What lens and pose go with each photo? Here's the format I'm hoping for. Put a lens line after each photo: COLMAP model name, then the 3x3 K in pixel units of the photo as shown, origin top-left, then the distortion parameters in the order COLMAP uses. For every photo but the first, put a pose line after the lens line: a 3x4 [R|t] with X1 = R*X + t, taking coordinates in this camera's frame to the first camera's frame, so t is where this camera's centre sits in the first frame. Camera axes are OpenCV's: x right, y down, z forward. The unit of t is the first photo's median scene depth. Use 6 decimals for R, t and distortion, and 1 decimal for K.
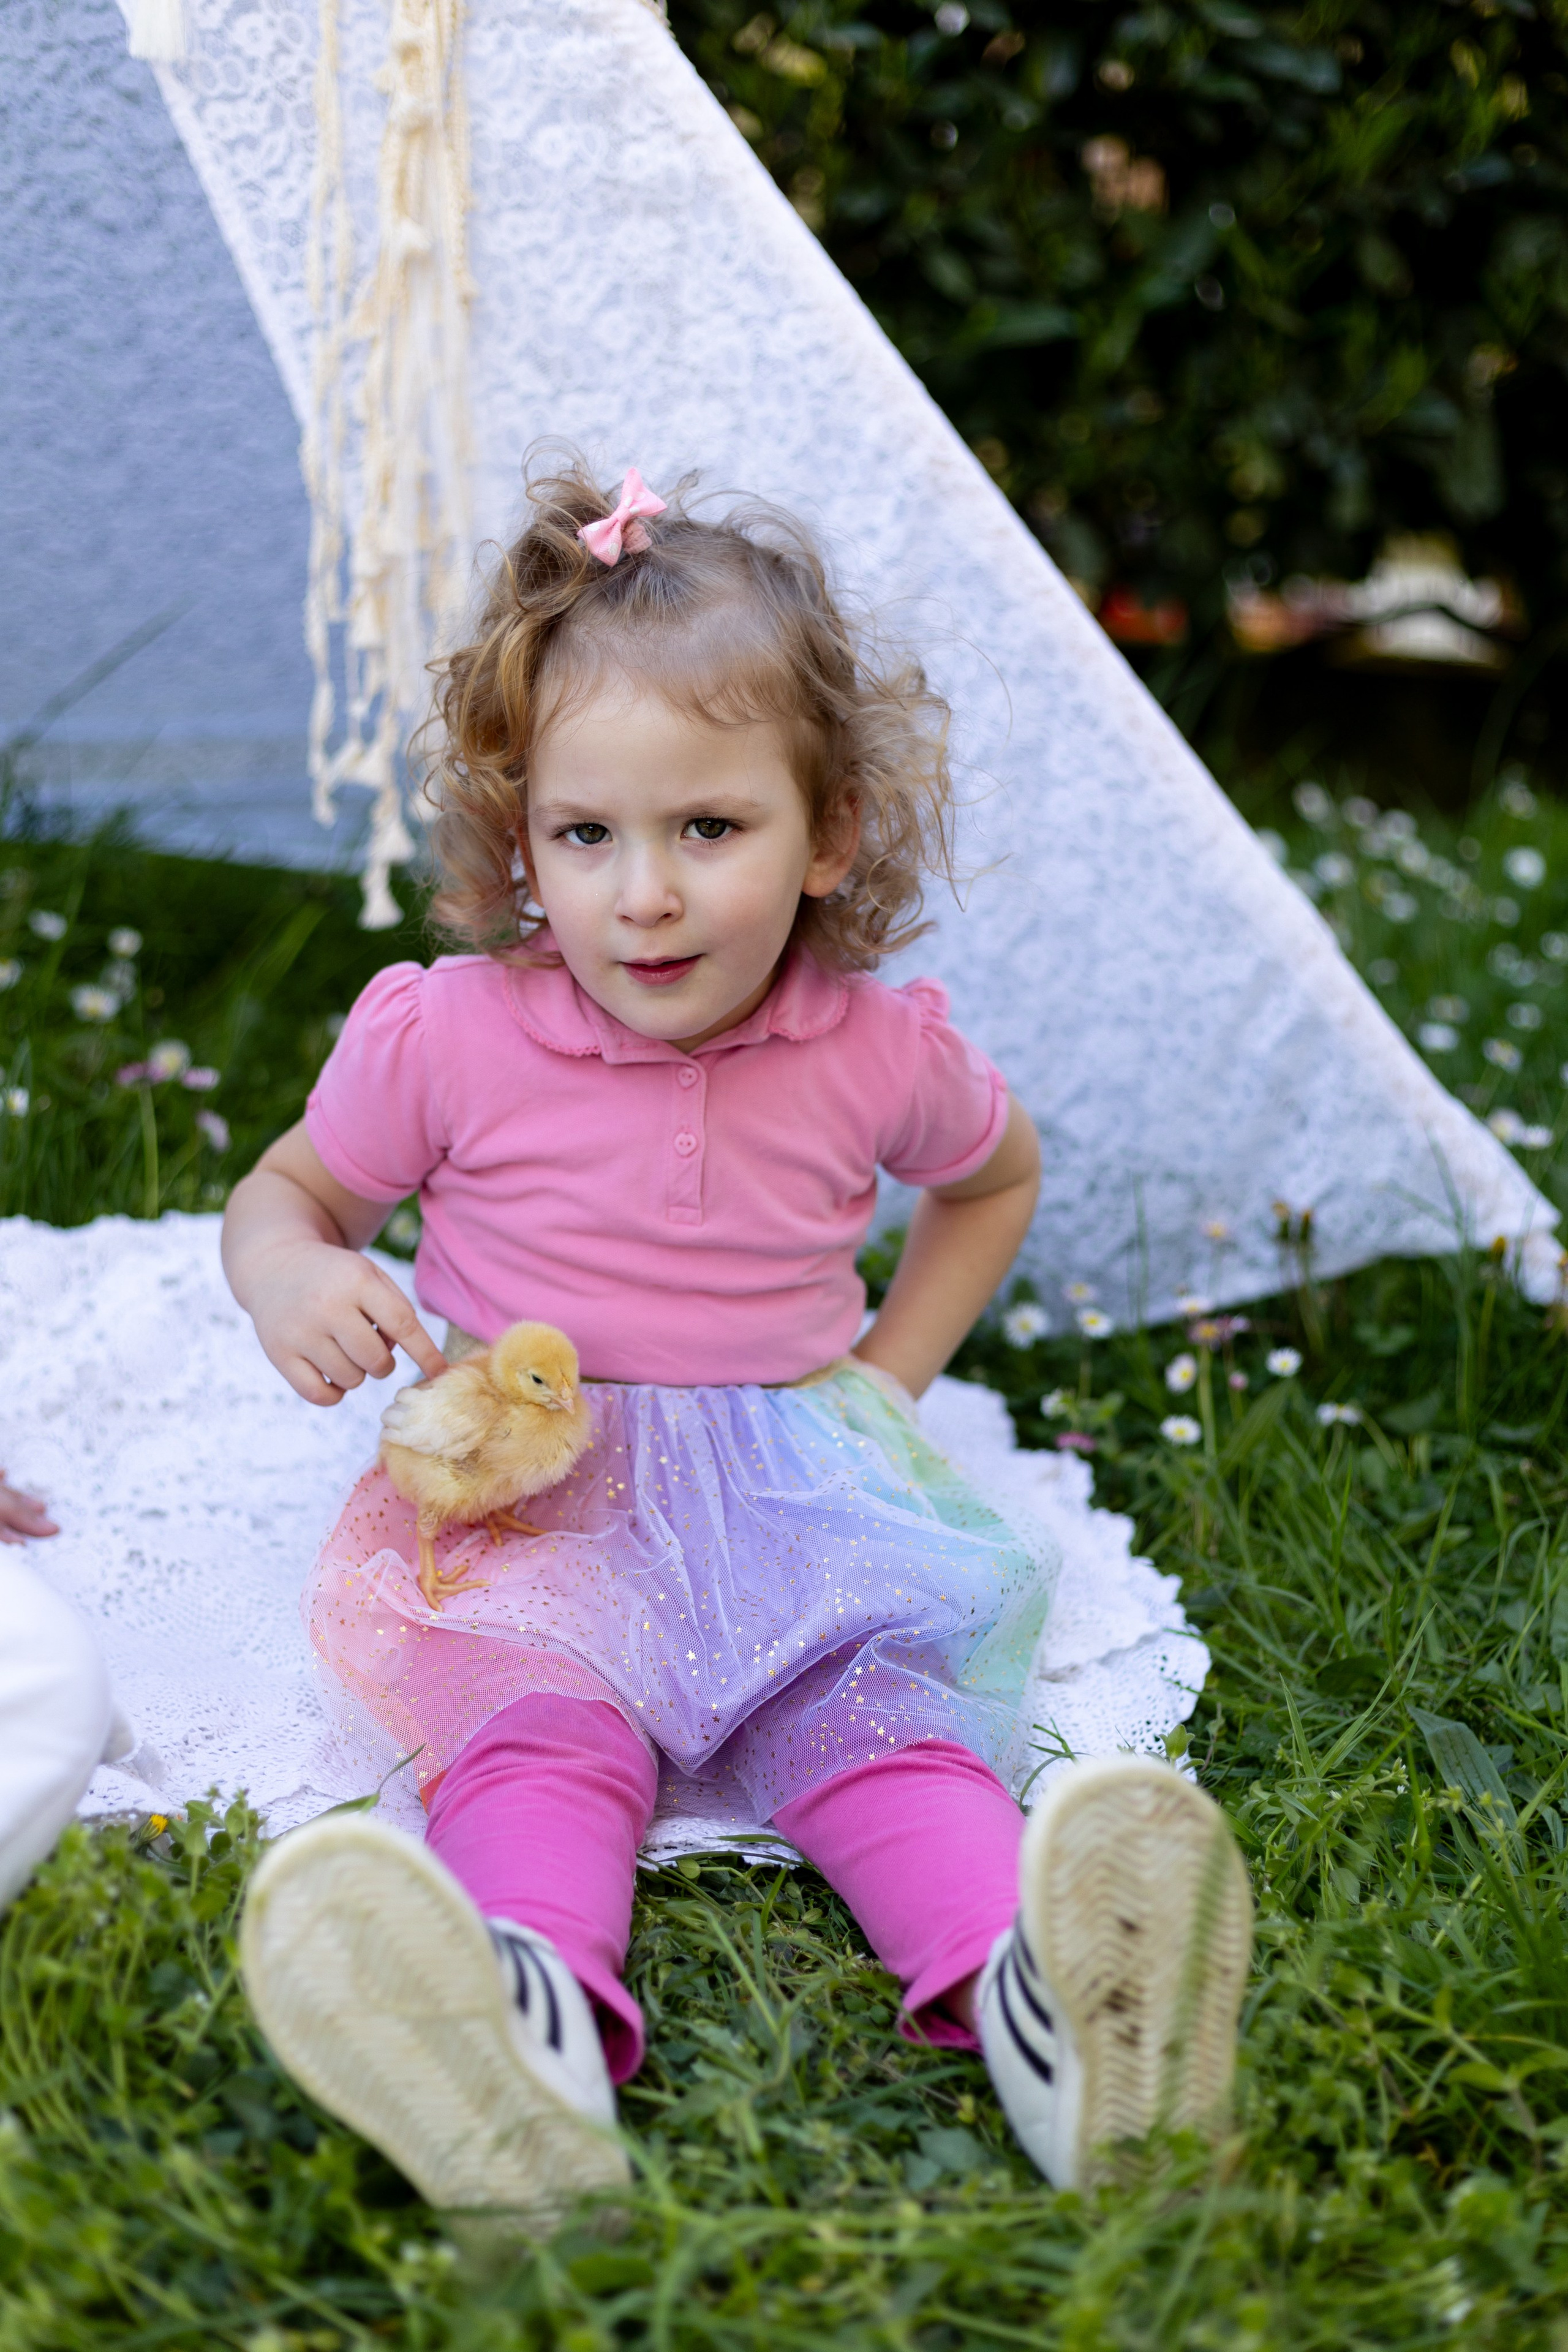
lens RADIAL K [[3557.0, 0, 774.8], [0, 3557.0, 1199.7], [0, 0, 1]] dist [0.029421, 0.000000]
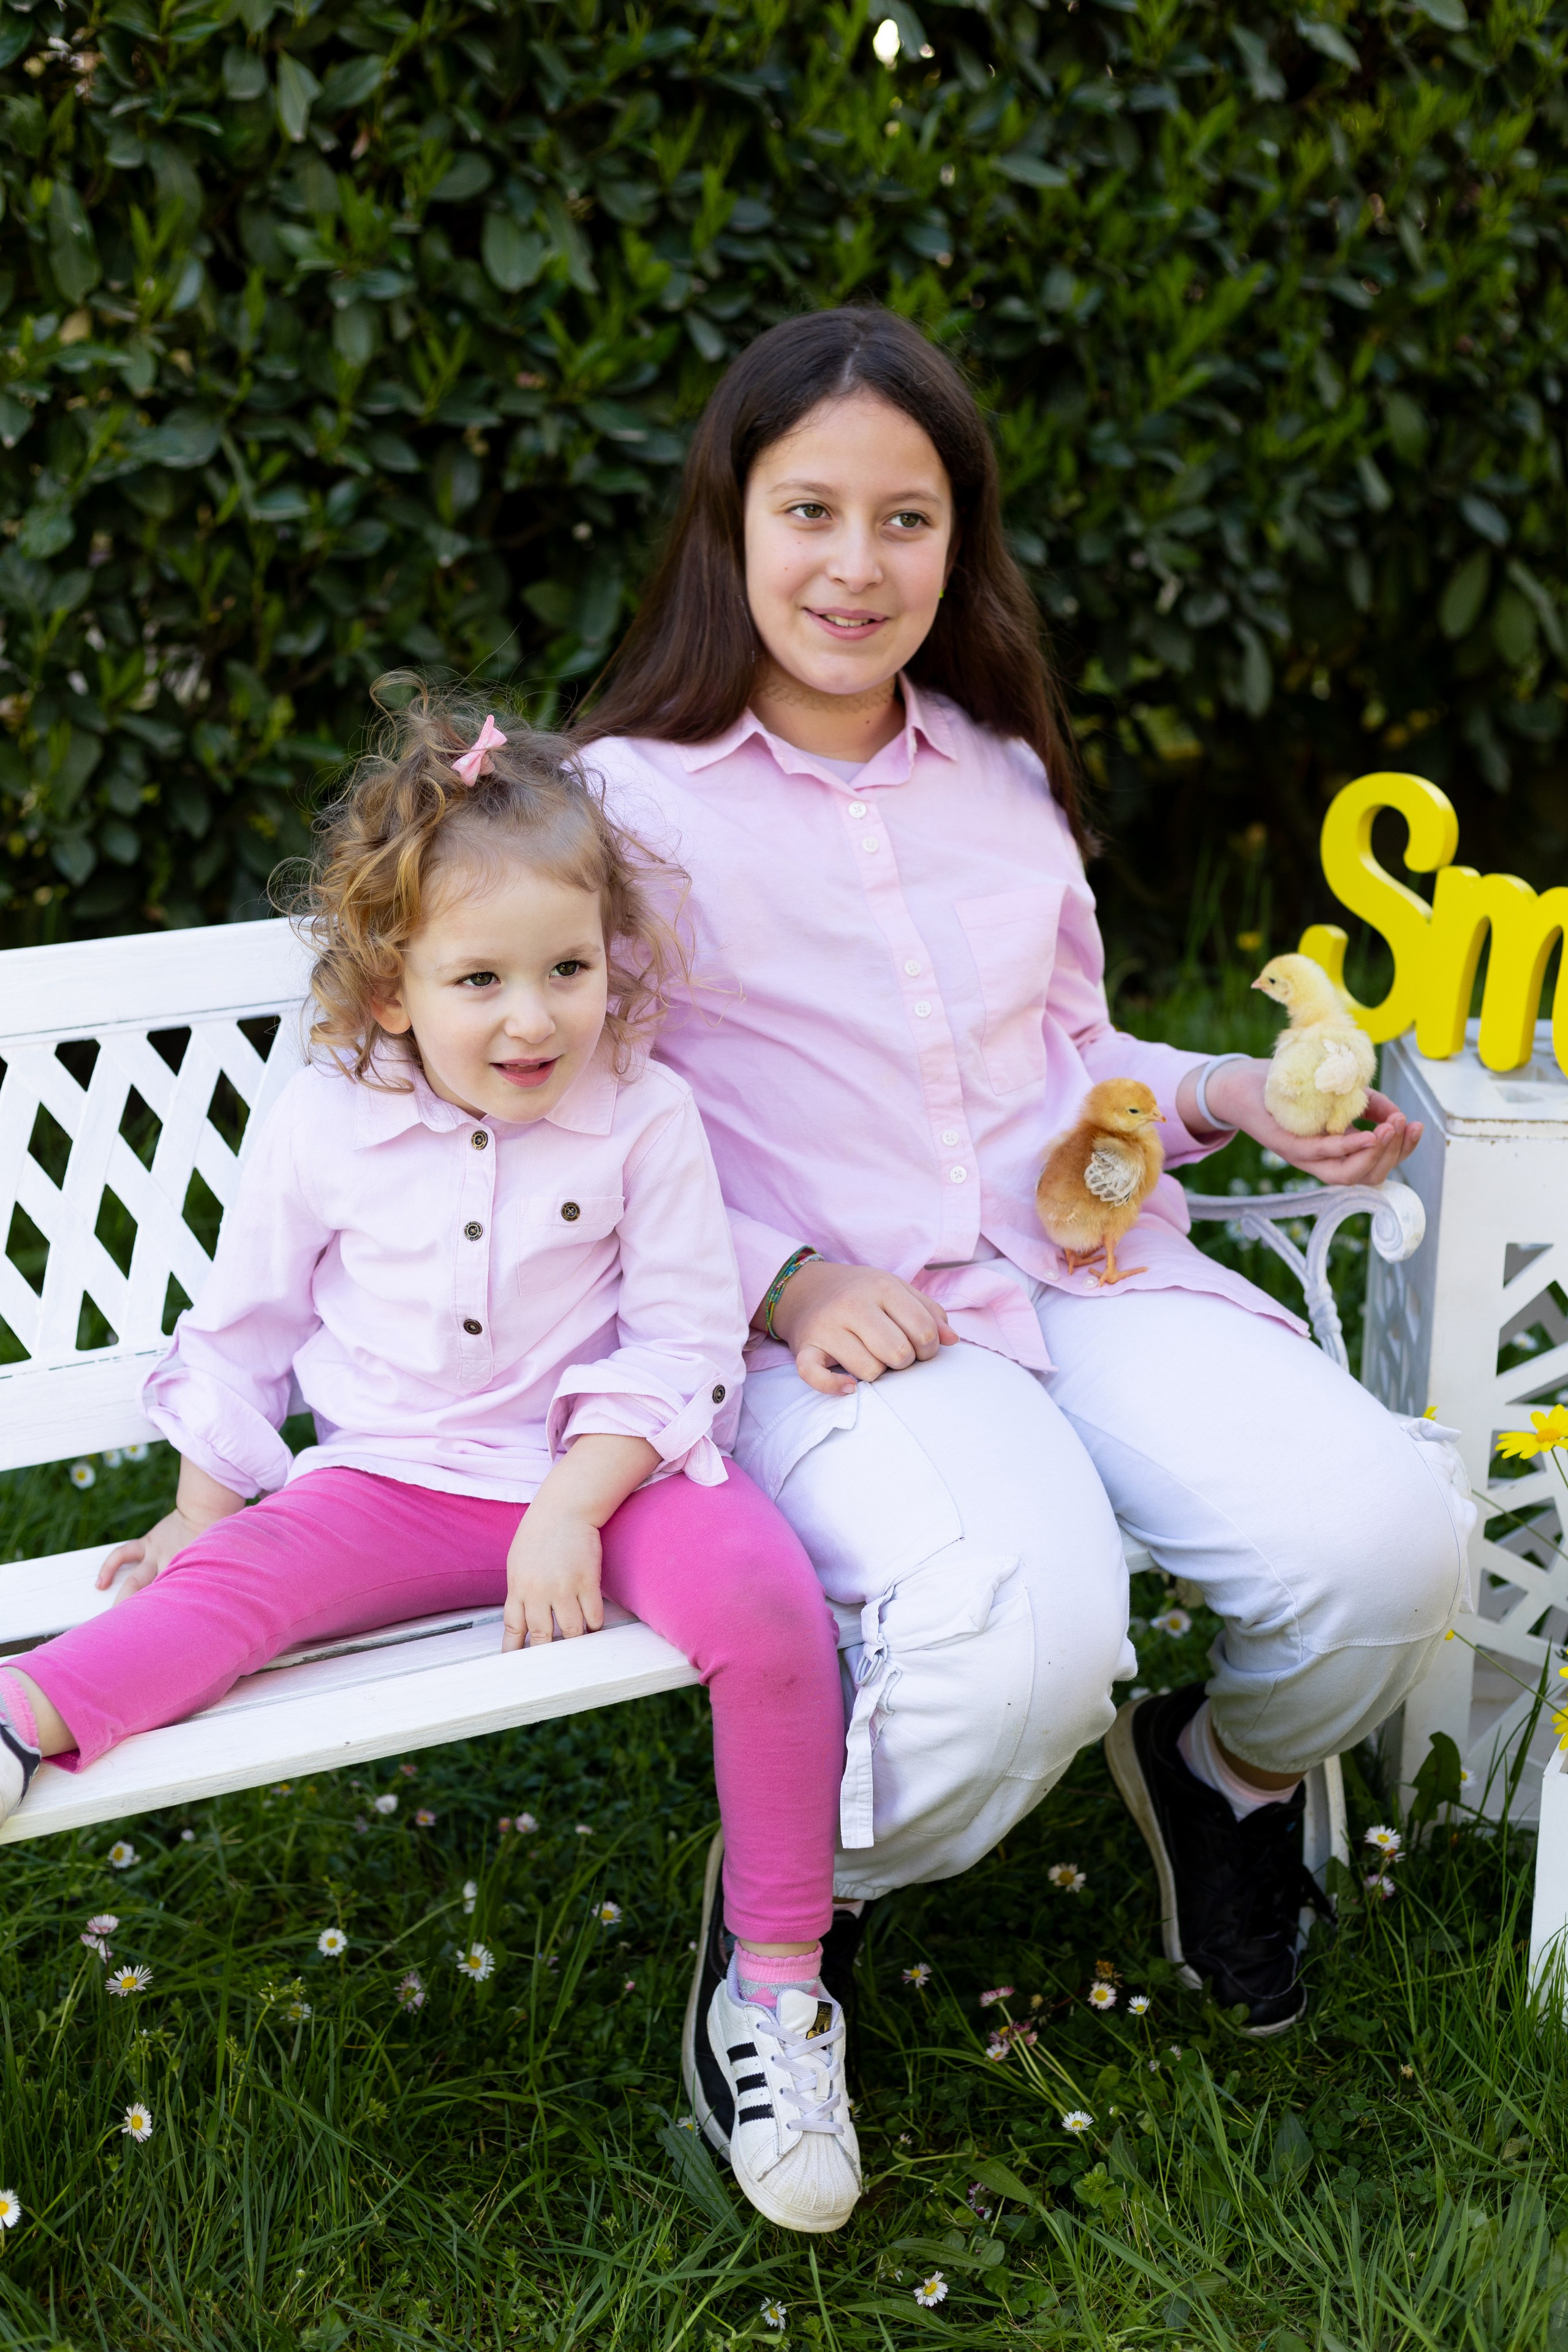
lens RADIAL K [[3557.0, 0, 796.3], [0, 3557.0, 1190.2], [0, 0, 1]] dist [0.029421, 0.000000]
pose [[0.956391, -0.172141, 0.235974, -0.198716], [0.153967, 0.983639, 0.093537, -0.356572], [-0.248215, -0.053126, 0.967247, -0.085885]]
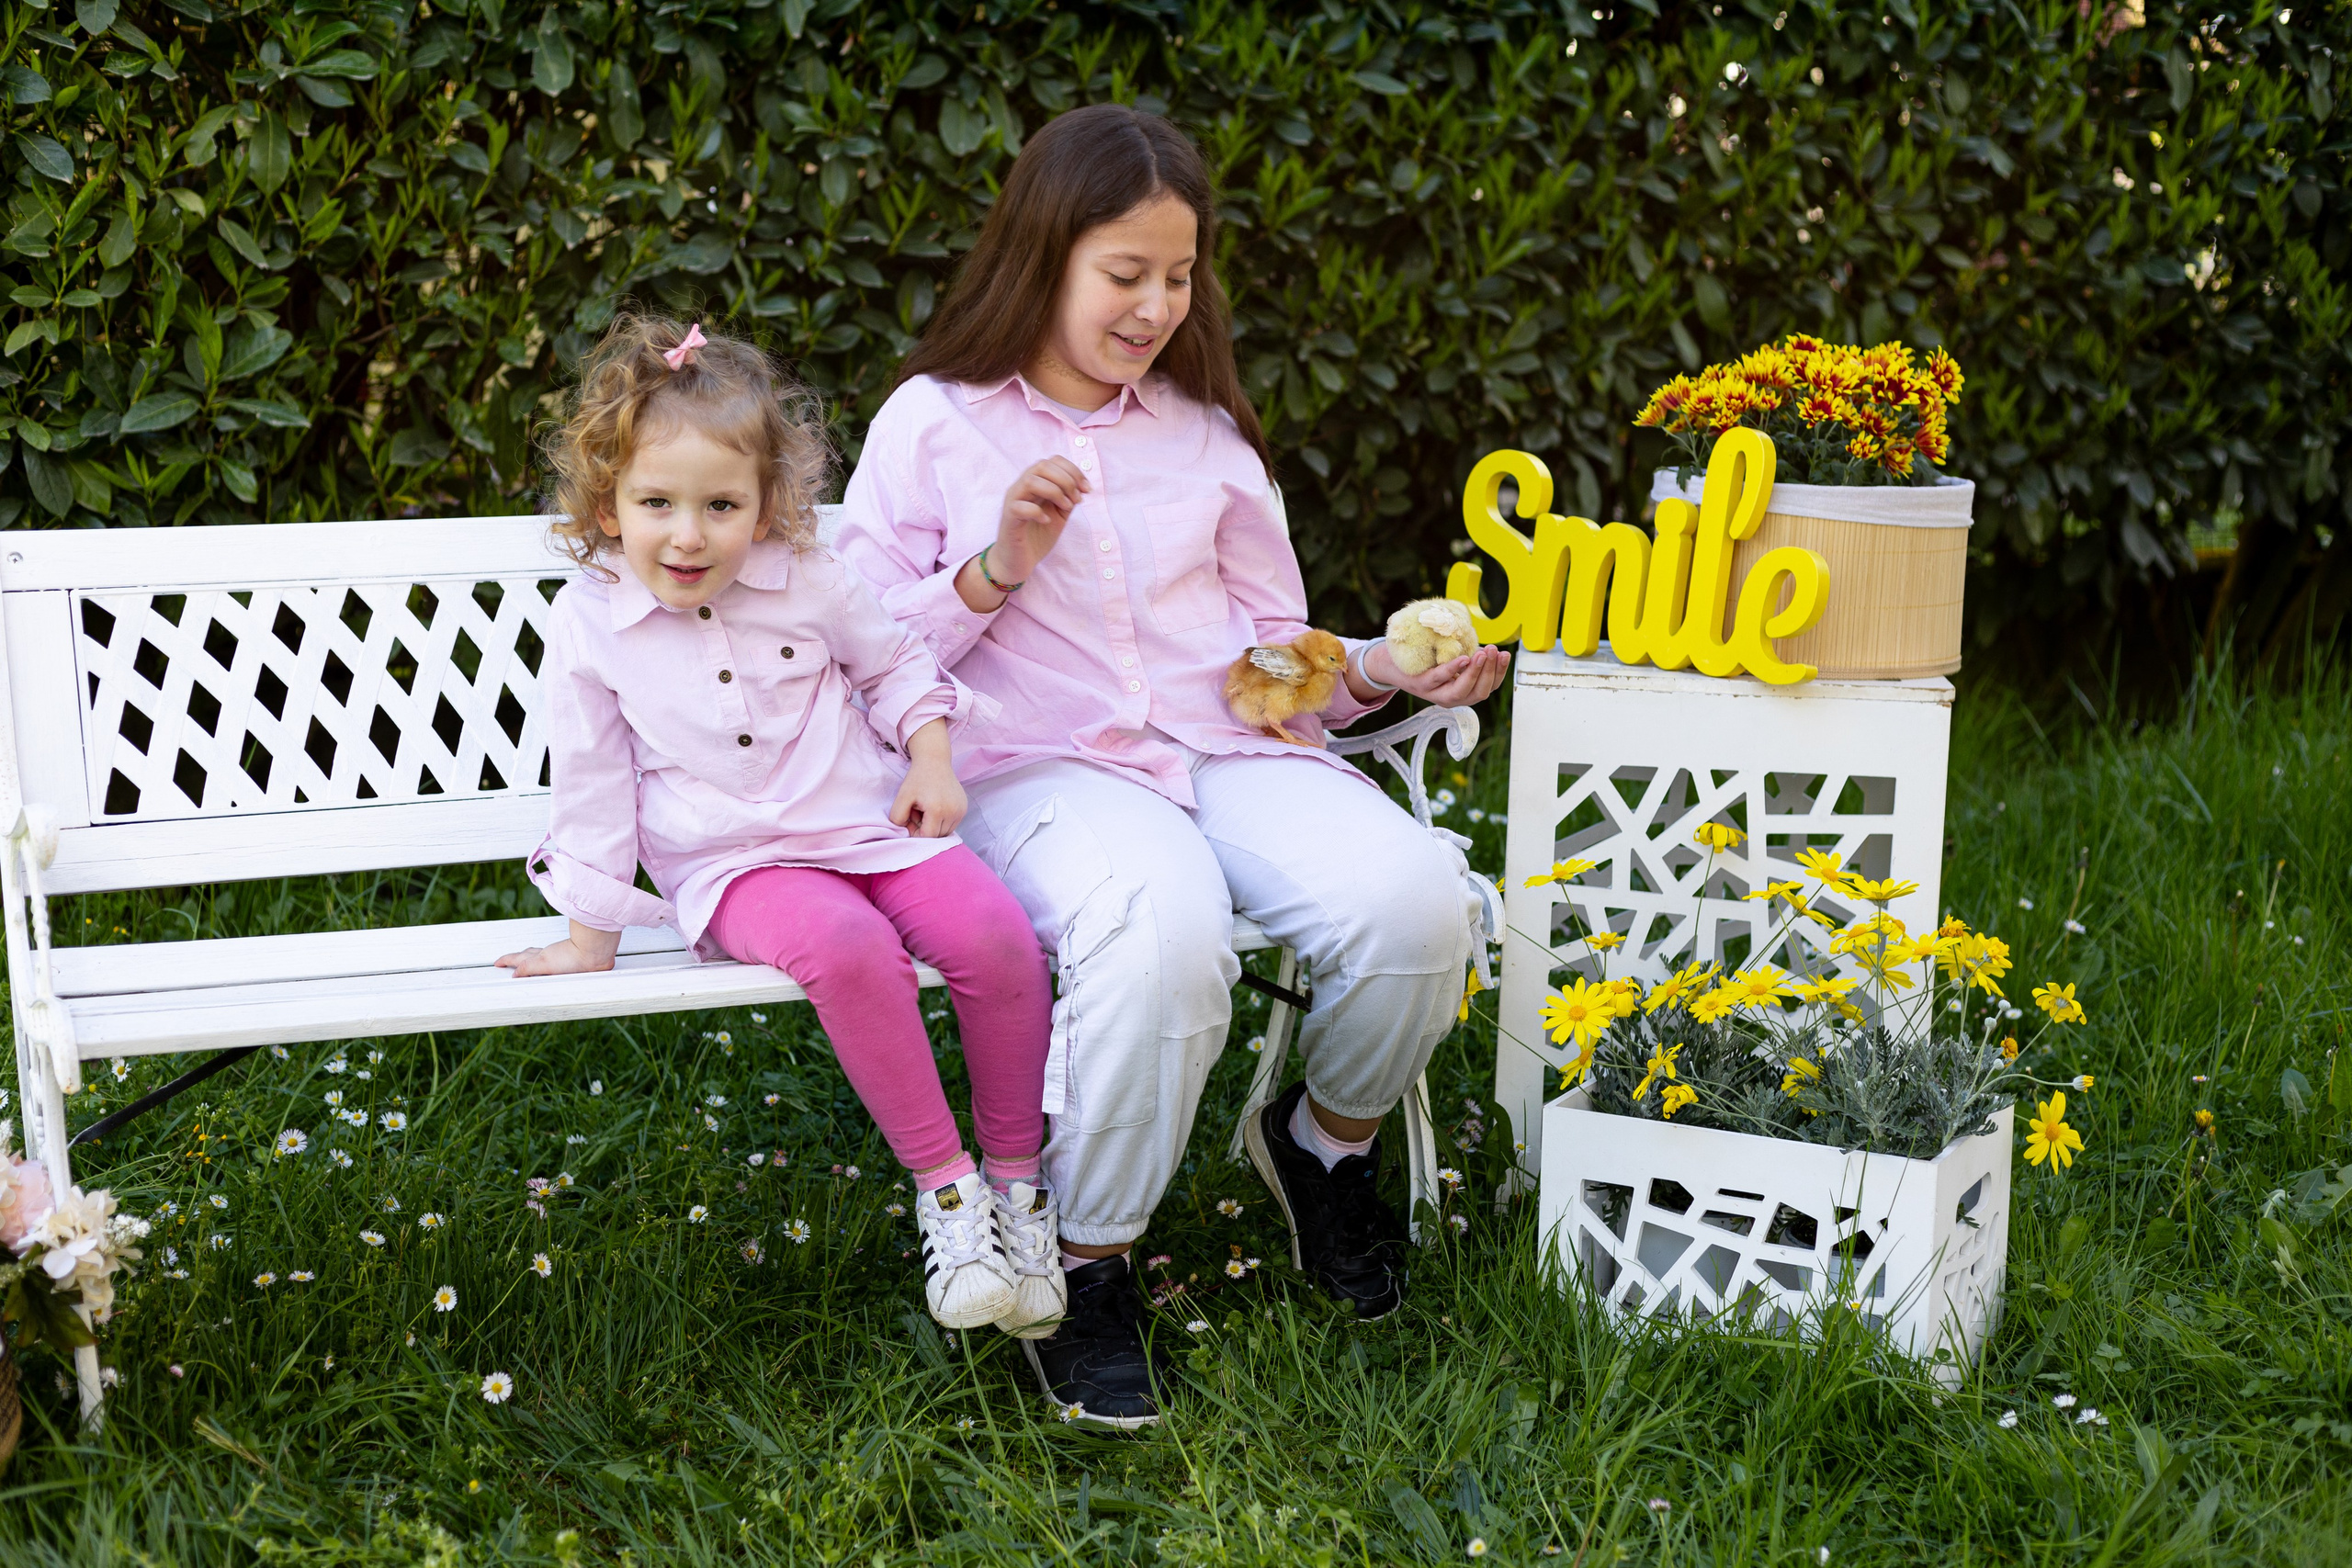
lens RADIAL K [[3556.7, 0, 1182.1], [0, 3556.7, 776.5], [0, 0, 1]] dist [0.029421, 0.000000]
pose [[0.976861, -0.118331, 0.178160, -0.159904], [0.127710, 0.990918, -0.042093, -0.120371], [-0.171561, 0.063872, 0.983101, -0.638544]]
